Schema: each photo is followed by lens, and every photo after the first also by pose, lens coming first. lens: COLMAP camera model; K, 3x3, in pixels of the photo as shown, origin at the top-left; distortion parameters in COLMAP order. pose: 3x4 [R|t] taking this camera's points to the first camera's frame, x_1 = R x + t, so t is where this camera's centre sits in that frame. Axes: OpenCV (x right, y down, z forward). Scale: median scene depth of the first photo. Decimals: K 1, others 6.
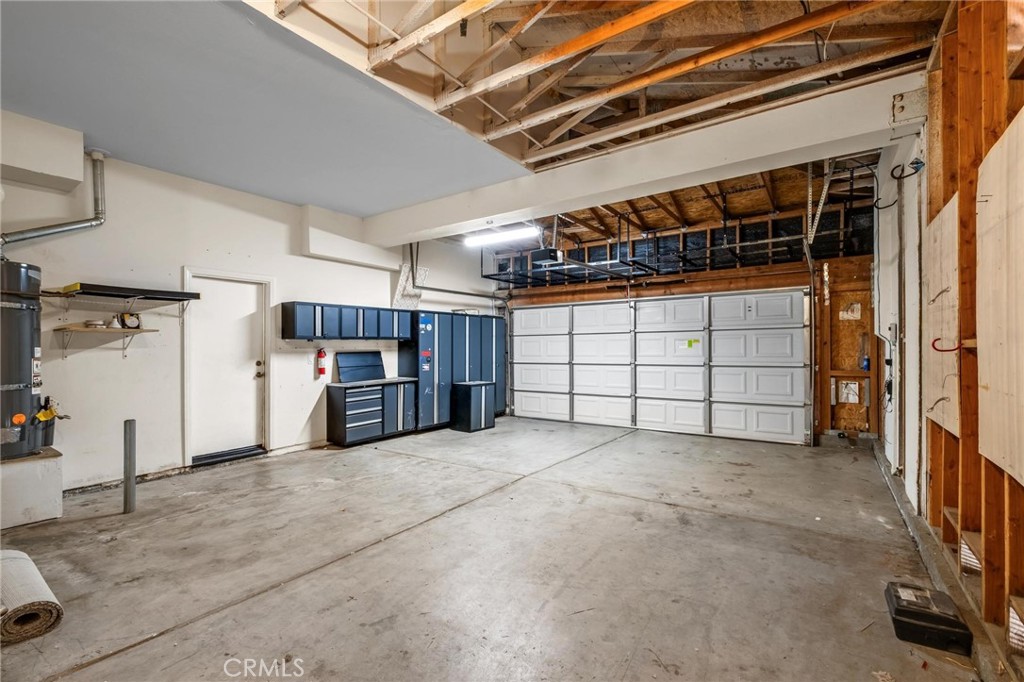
lens RADIAL K [[458.3, 0, 508.7], [0, 458.3, 344.4], [0, 0, 1]] dist [0.000158, -0.000864]
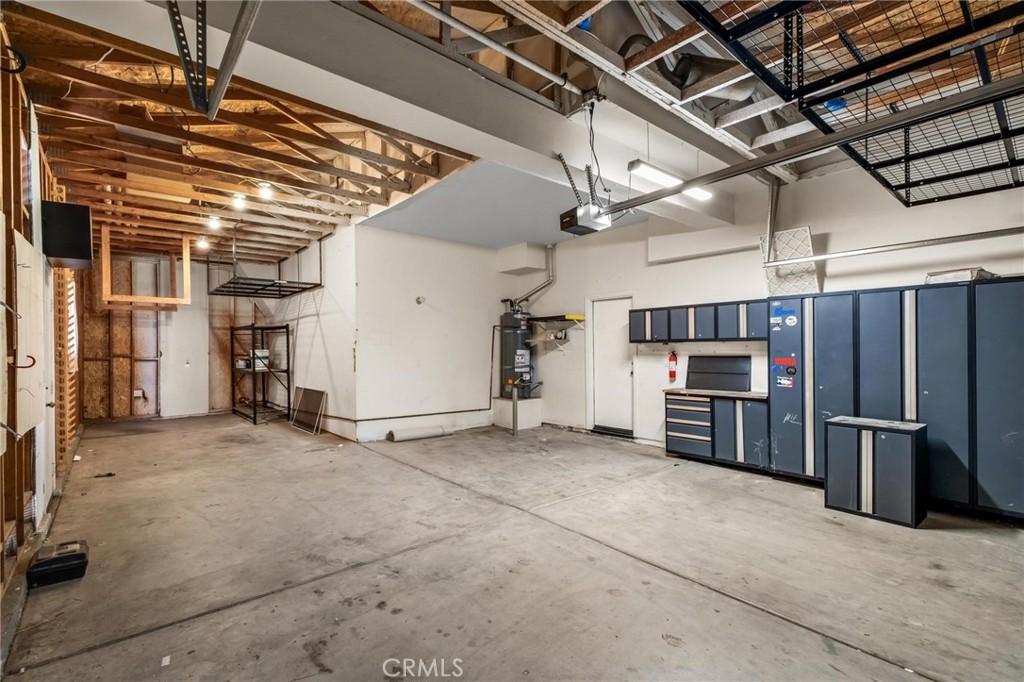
lens RADIAL K [[458.3, 0, 508.7], [0, 458.3, 344.4], [0, 0, 1]] dist [0.000158, -0.000864]
pose [[-0.252200, 0.001126, -0.967674, 0.917562], [0.012255, 0.999923, -0.002031, -0.013016], [0.967597, -0.012371, -0.252195, 1.281072]]
